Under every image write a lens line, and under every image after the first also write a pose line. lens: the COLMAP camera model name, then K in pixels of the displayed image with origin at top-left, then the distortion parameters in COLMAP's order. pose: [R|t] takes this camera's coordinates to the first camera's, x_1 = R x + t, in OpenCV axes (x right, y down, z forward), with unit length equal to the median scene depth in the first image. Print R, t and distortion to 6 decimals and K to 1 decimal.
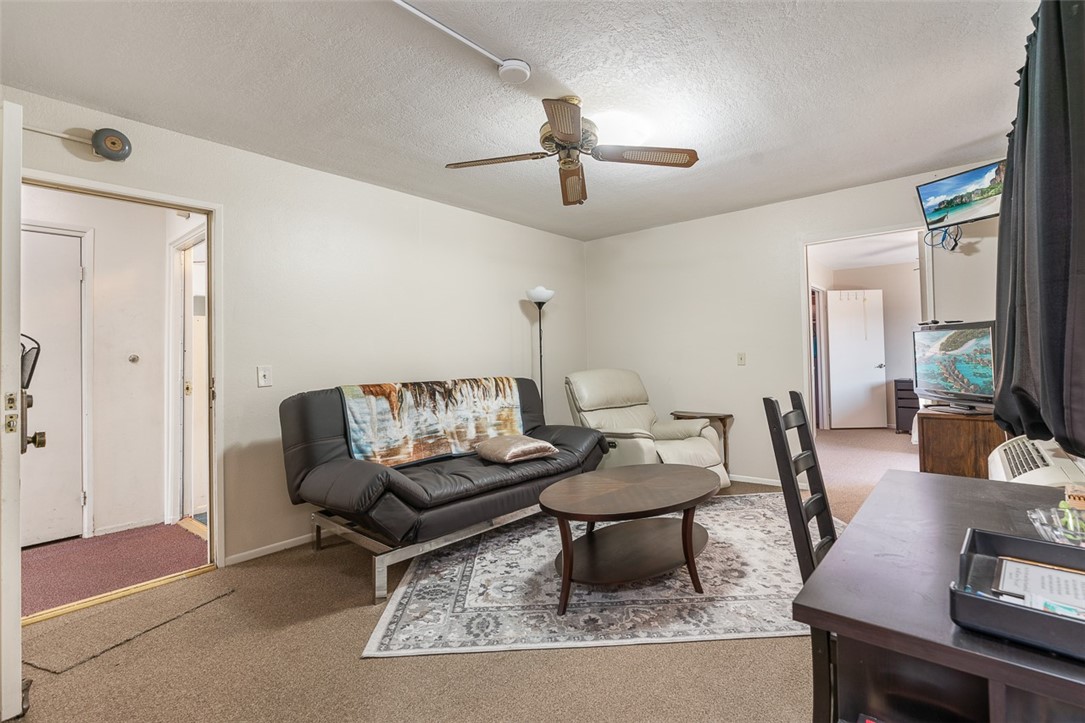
lens RADIAL K [[499.4, 0, 567.1], [0, 499.4, 350.5], [0, 0, 1]] dist [-0.000692, 0.000088]
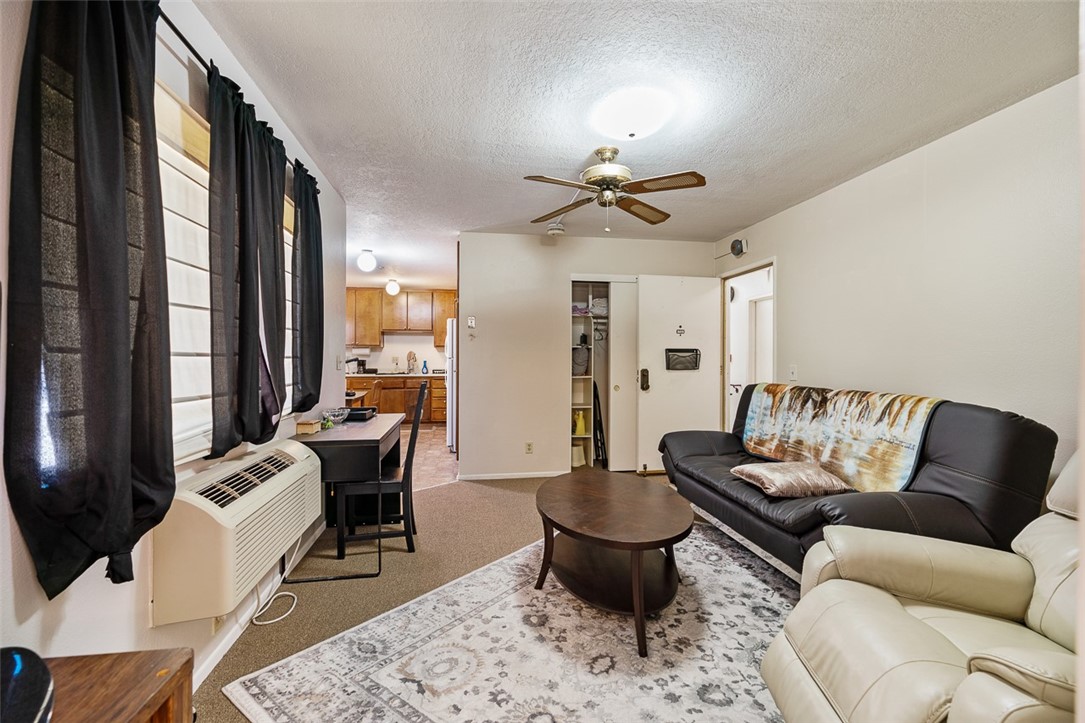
lens RADIAL K [[487.3, 0, 542.5], [0, 487.3, 361.5], [0, 0, 1]] dist [-0.011242, 0.000077]
pose [[-0.666092, 0.020312, -0.745593, 0.808365], [0.017849, 0.999777, 0.011291, -0.006548], [0.745656, -0.005788, -0.666306, 1.347164]]
